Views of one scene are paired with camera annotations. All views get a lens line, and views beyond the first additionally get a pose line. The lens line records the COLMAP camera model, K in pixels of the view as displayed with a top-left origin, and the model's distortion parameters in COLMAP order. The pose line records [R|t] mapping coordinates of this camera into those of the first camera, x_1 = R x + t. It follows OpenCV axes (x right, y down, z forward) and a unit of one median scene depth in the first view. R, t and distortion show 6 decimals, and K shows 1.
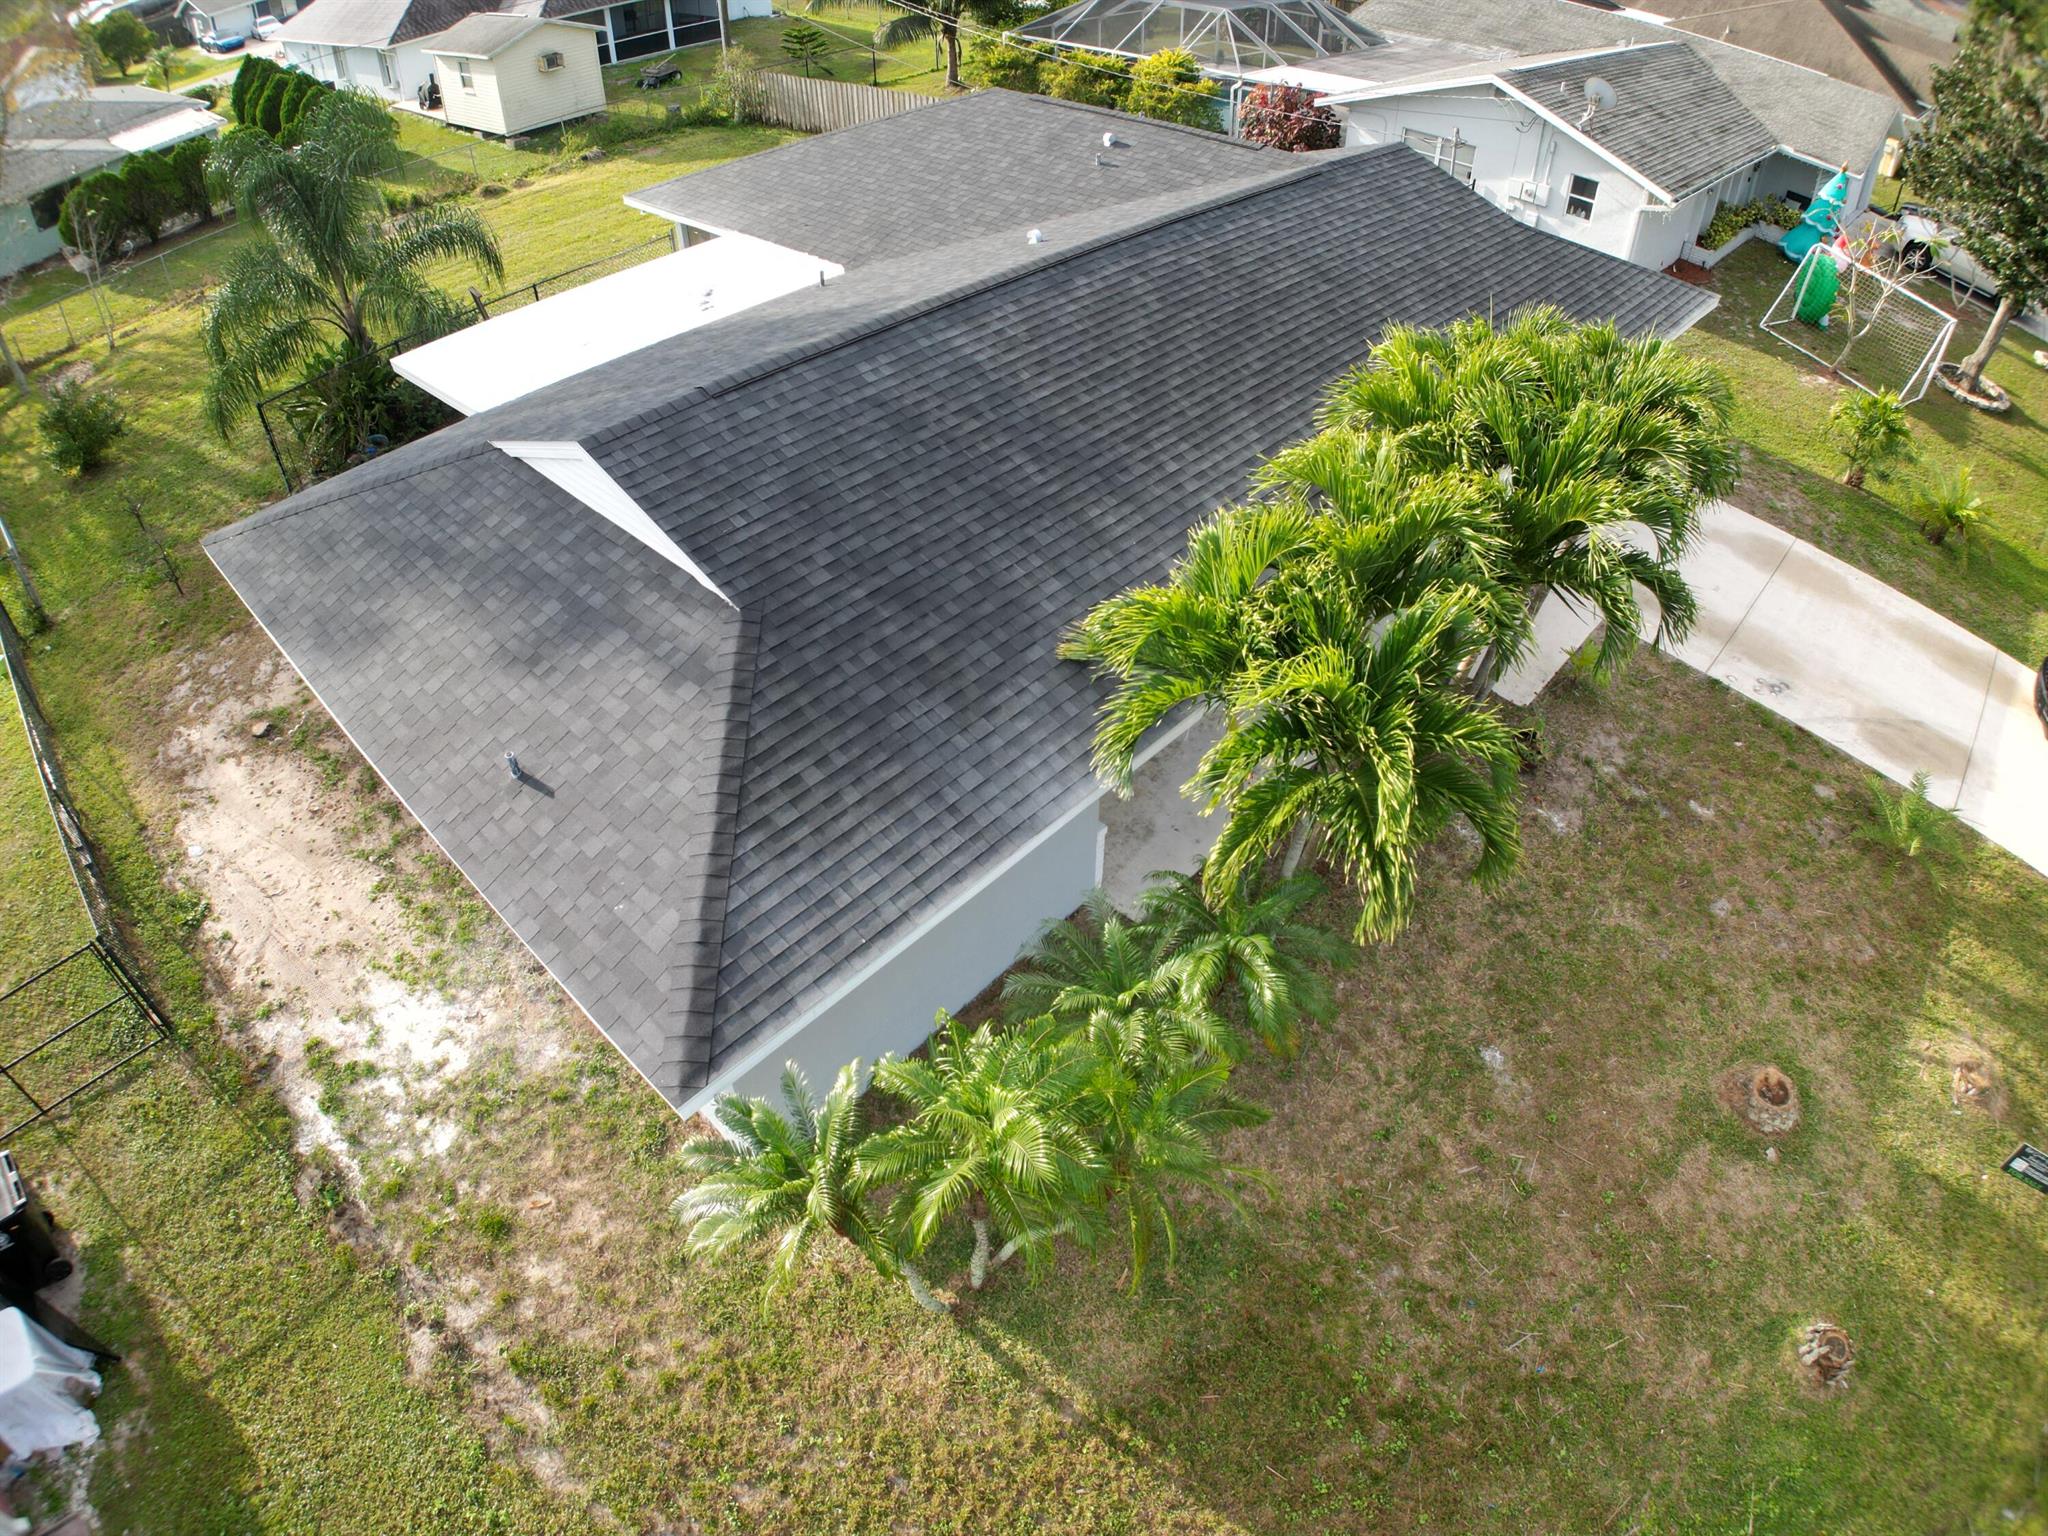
lens RADIAL K [[1202.9, 0, 1032.0], [0, 1202.9, 765.2], [0, 0, 1]] dist [-0.191876, 0.027525]
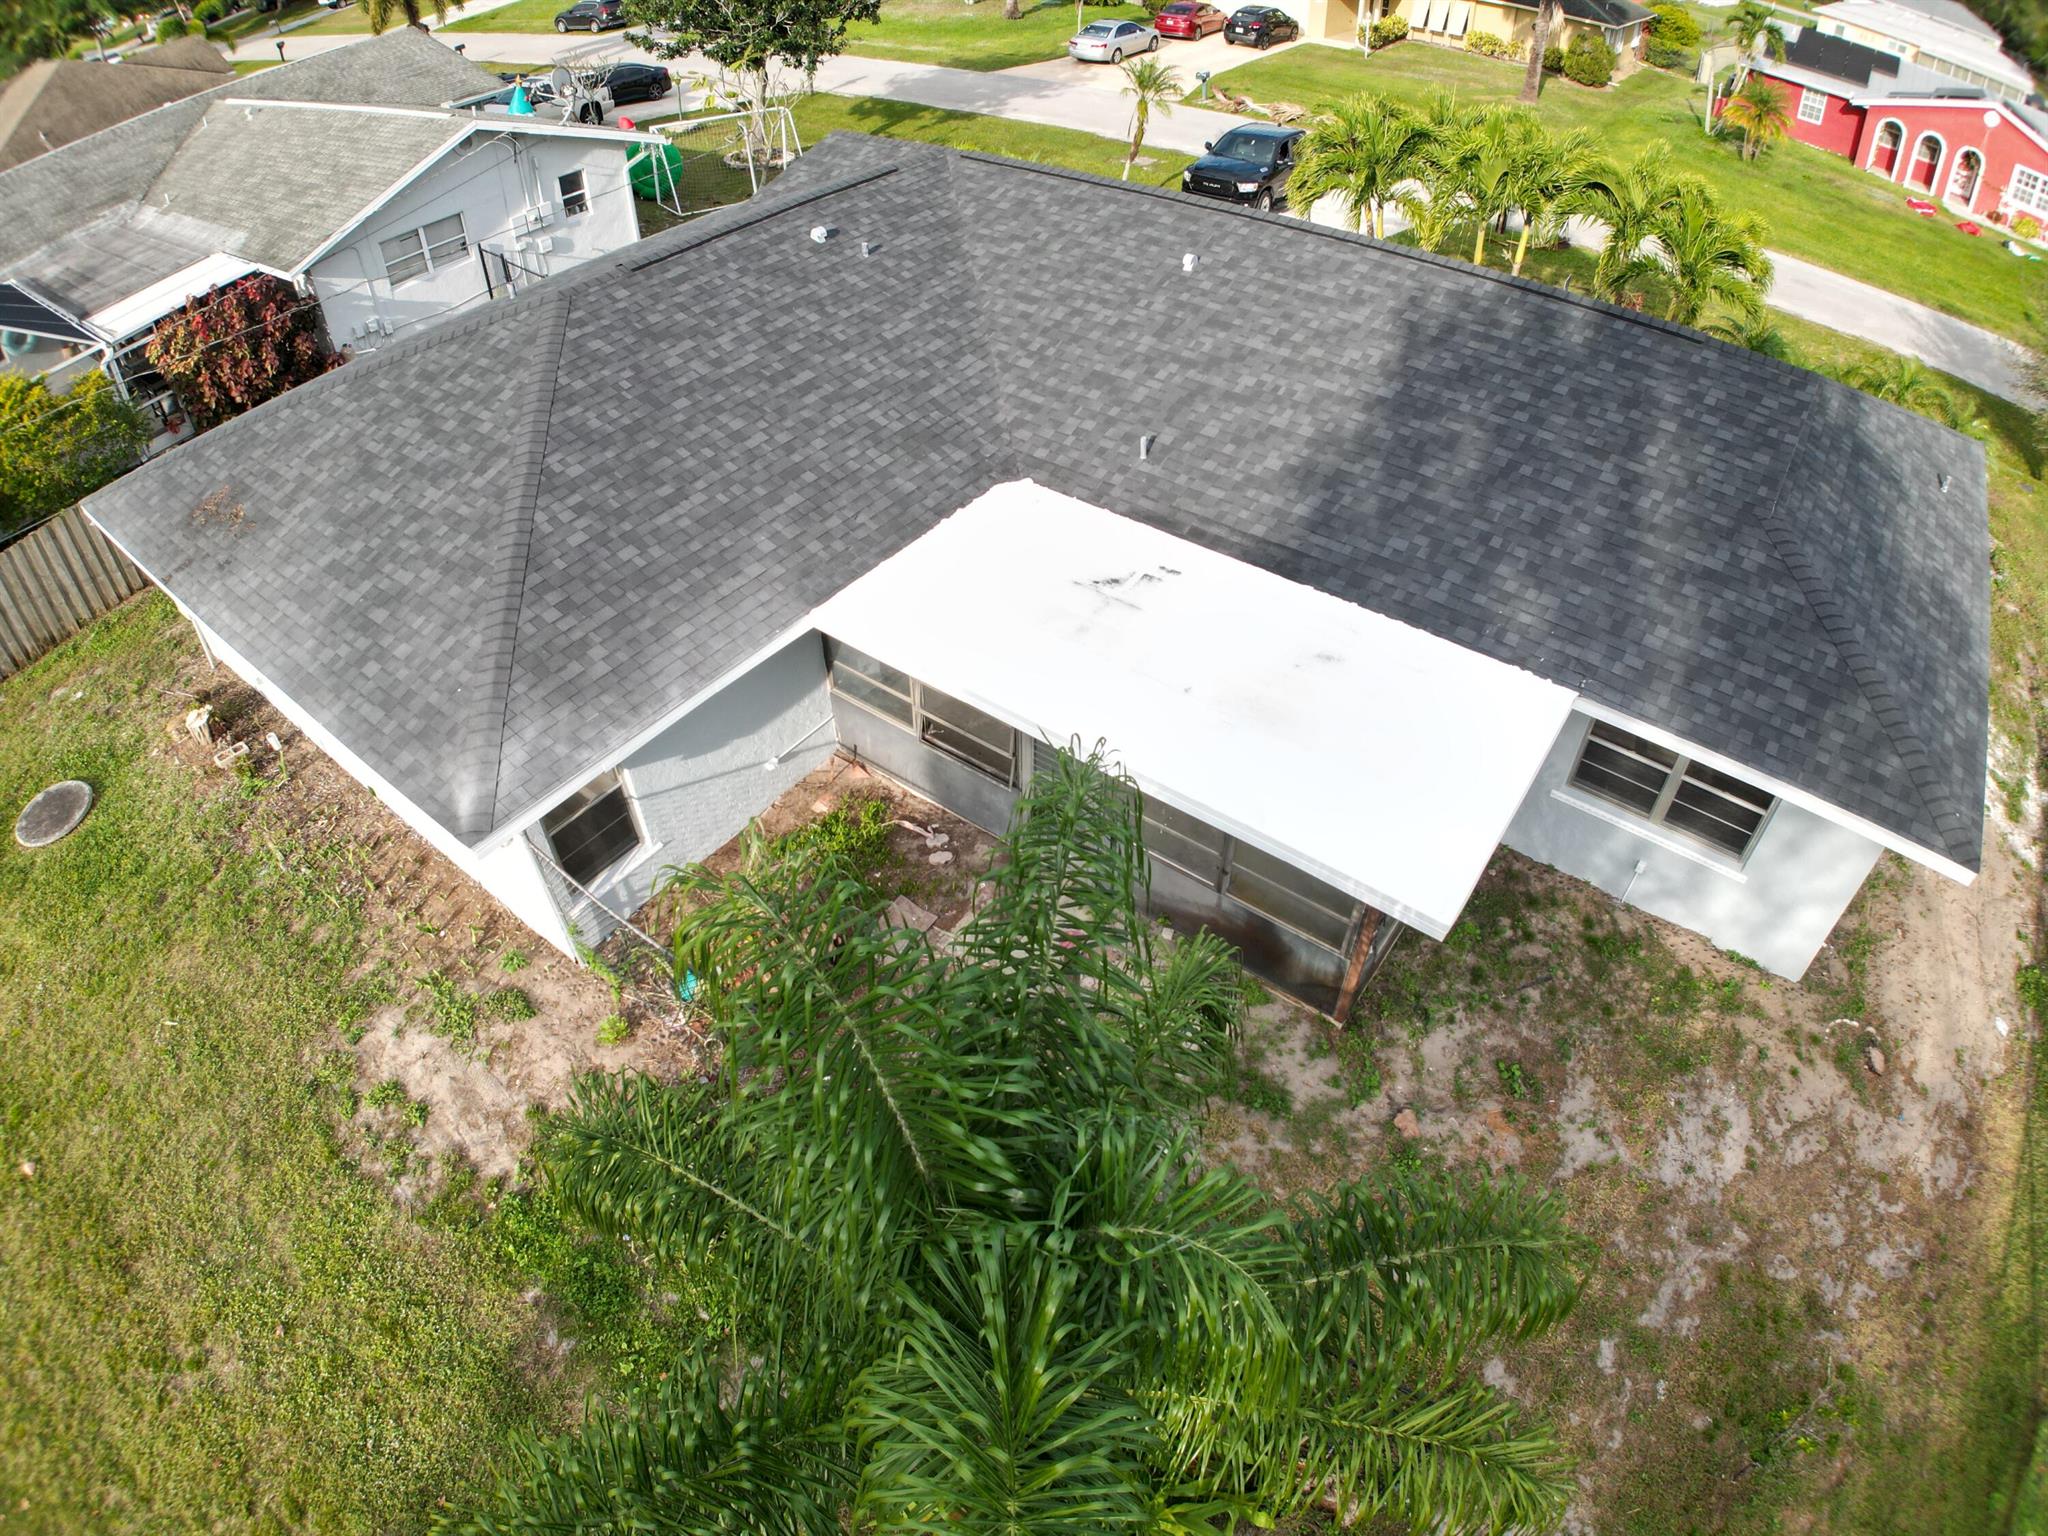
lens RADIAL K [[1180.1, 0, 1022.0], [0, 1180.1, 757.6], [0, 0, 1]] dist [-0.185164, 0.025230]
pose [[-0.112785, -0.679915, 0.724566, -1.040853], [0.680141, 0.478776, 0.555141, -0.968286], [-0.724353, 0.555419, 0.408439, 1.046529]]
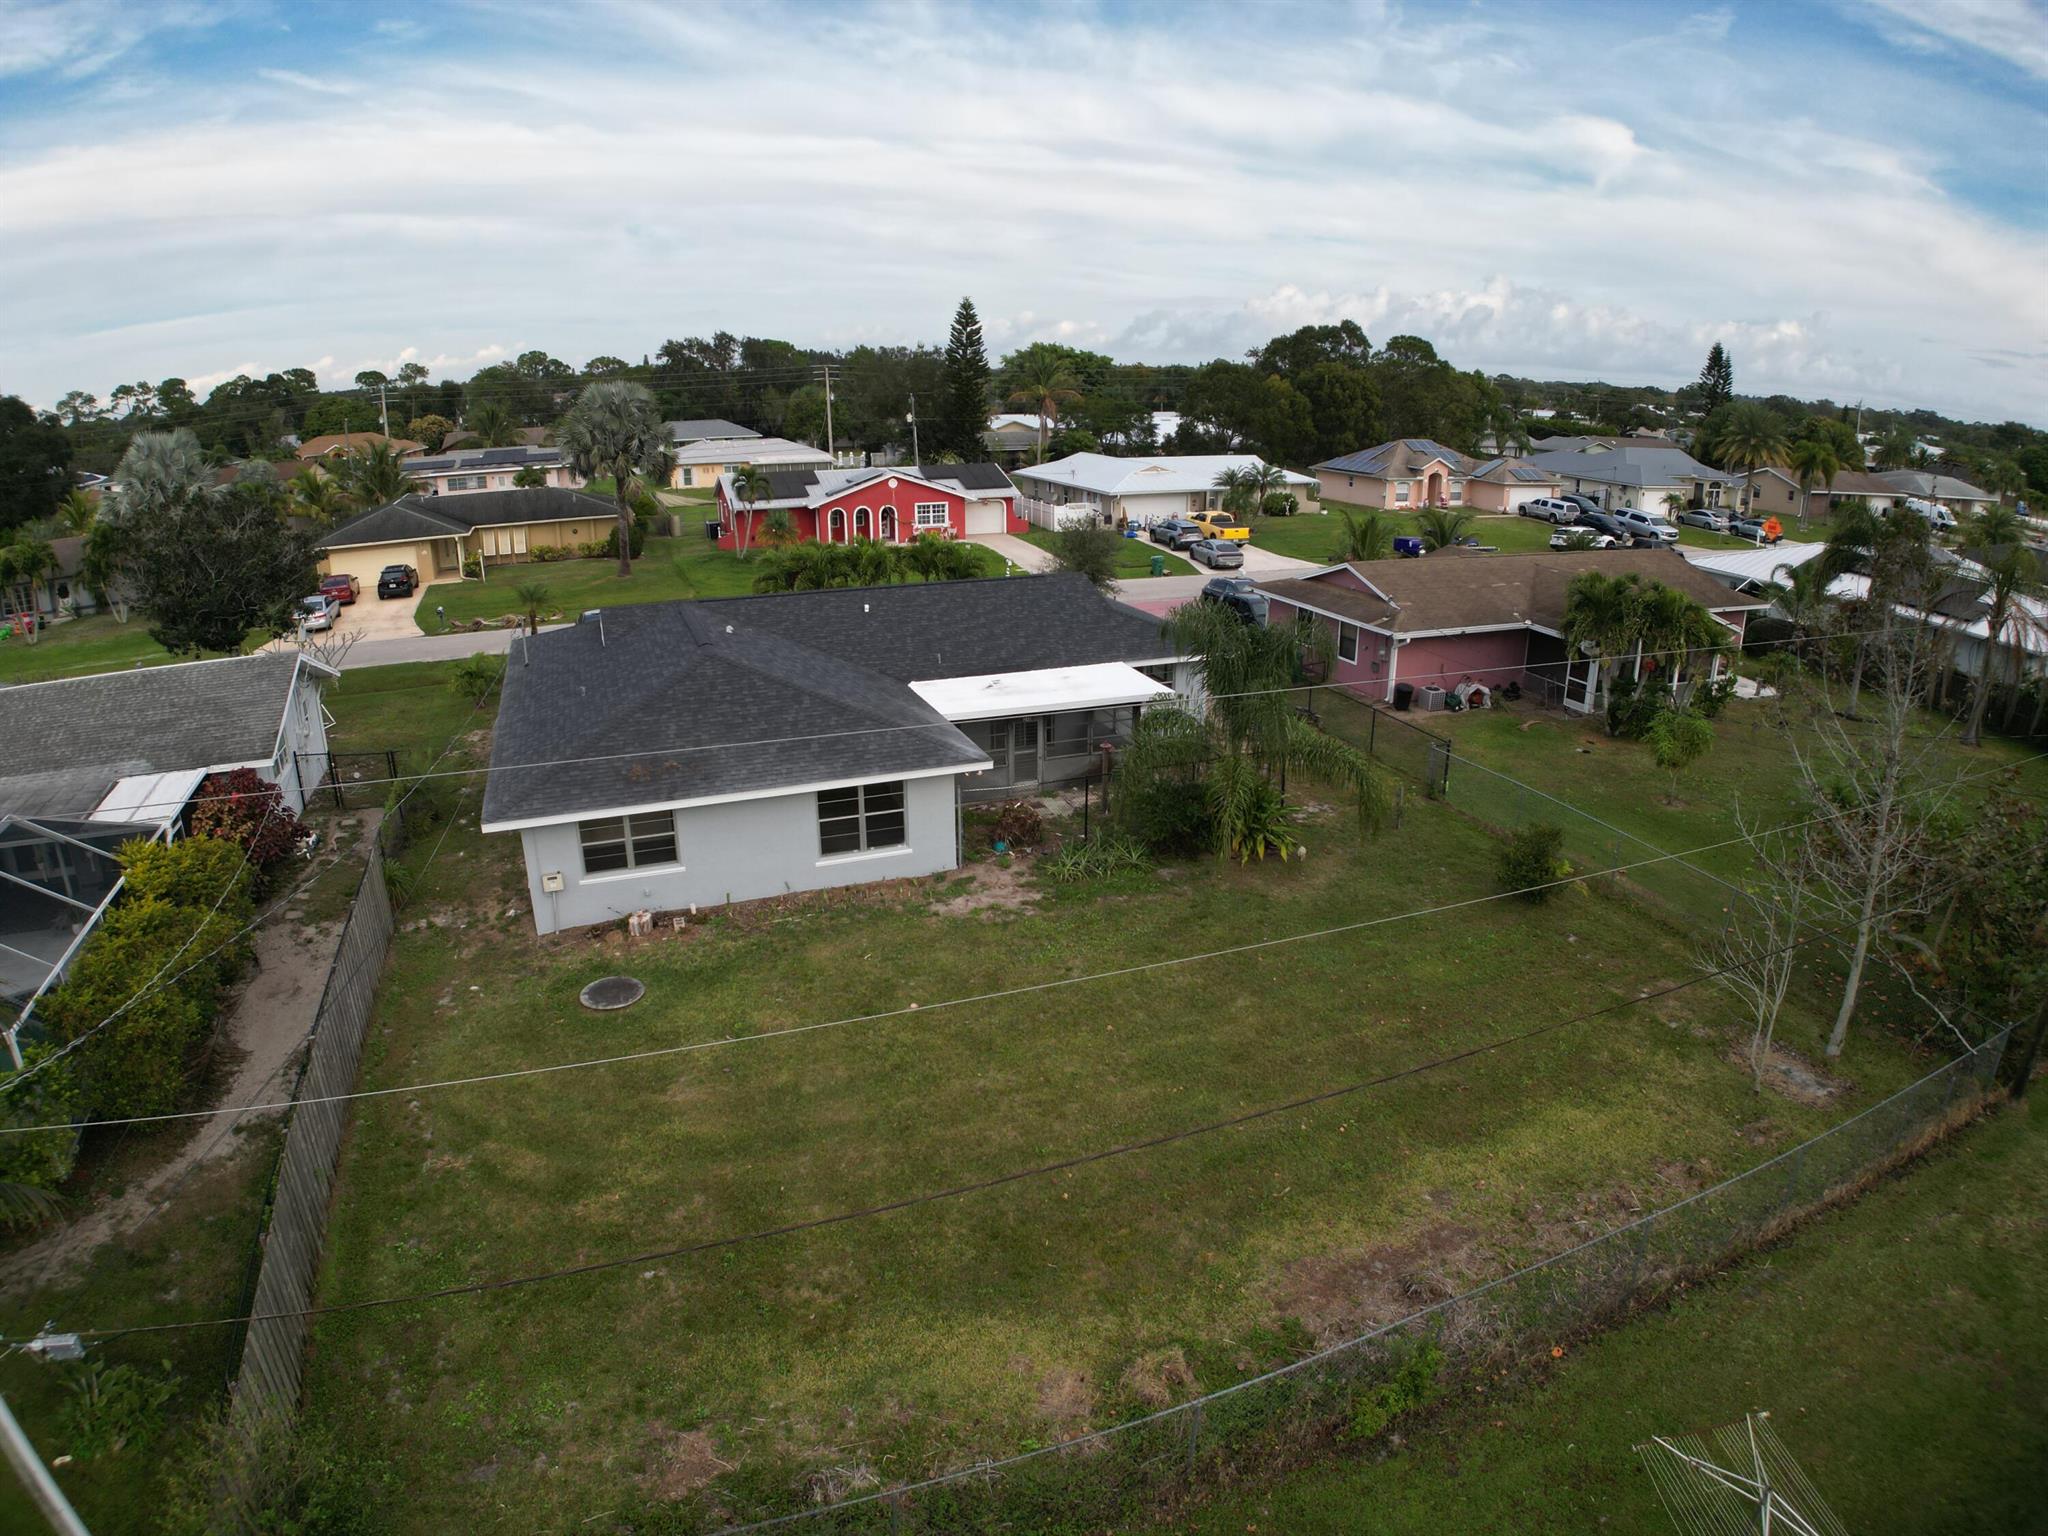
lens RADIAL K [[1202.9, 0, 1032.0], [0, 1202.9, 765.2], [0, 0, 1]] dist [-0.191876, 0.027525]
pose [[-0.899256, -0.139682, 0.414521, -1.393653], [0.298712, 0.496174, 0.815219, -2.279170], [-0.319546, 0.856913, -0.404463, 2.294284]]
